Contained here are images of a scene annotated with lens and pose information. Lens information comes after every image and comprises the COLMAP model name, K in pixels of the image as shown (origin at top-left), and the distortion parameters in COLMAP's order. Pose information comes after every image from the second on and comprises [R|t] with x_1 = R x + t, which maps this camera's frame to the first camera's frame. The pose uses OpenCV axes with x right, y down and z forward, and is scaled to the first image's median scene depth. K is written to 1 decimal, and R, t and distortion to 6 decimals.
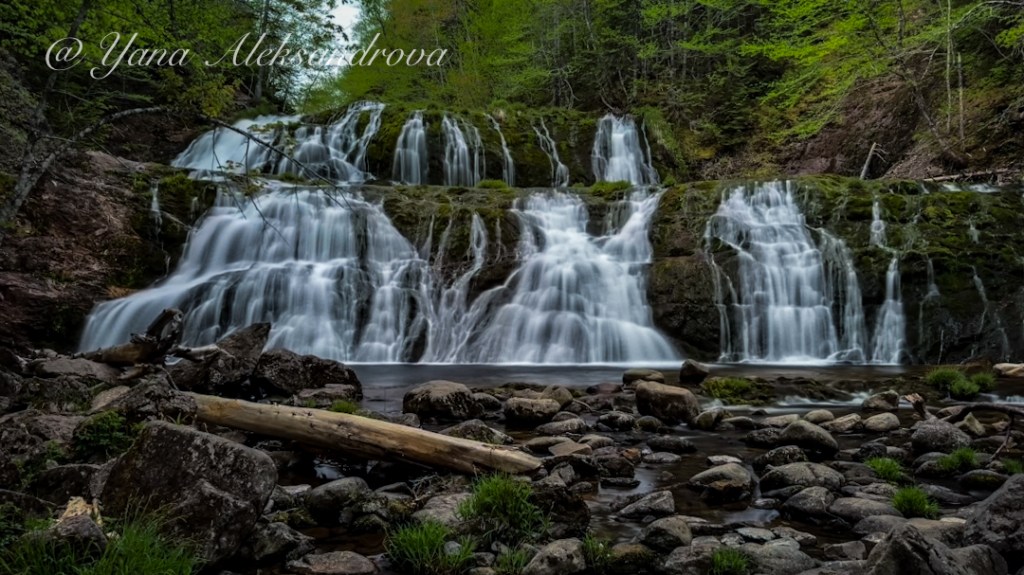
lens RADIAL K [[875.1, 0, 512.2], [0, 875.1, 293.3], [0, 0, 1]] dist [0.148158, -0.164168]
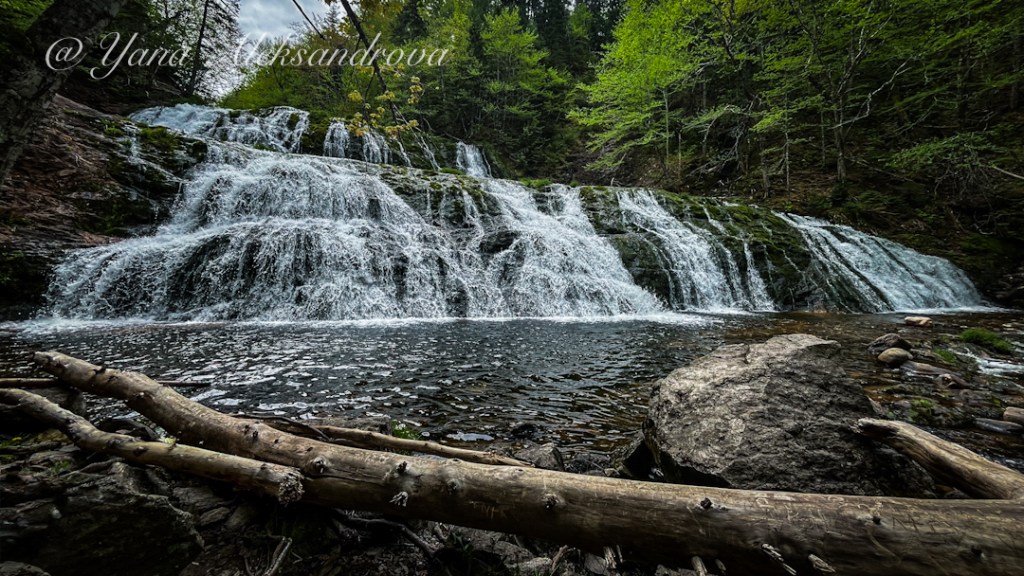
lens RADIAL K [[411.5, 0, 505.5], [0, 411.5, 256.2], [0, 0, 1]] dist [-0.000934, 0.000287]
pose [[0.887306, 0.028927, 0.460273, -0.258036], [-0.039824, 0.999109, 0.013980, -0.006763], [-0.459458, -0.030735, 0.887667, 0.426961]]
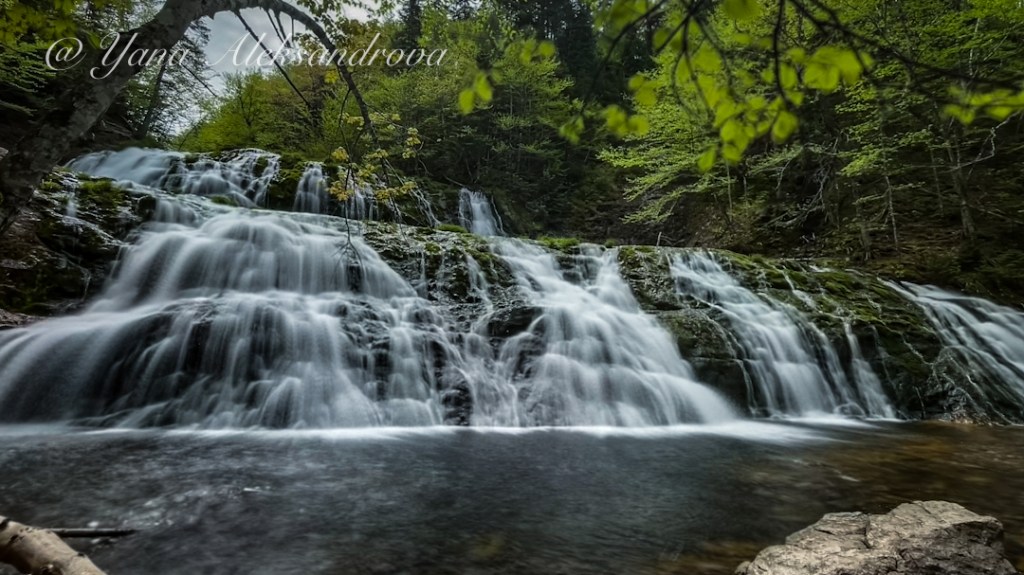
lens RADIAL K [[536.0, 0, 492.9], [0, 536.0, 242.2], [0, 0, 1]] dist [-0.000080, -0.000608]
pose [[0.908900, 0.100129, 0.404816, -0.261452], [-0.044914, 0.988604, -0.143684, -0.018067], [-0.414589, 0.112412, 0.903039, 0.425049]]
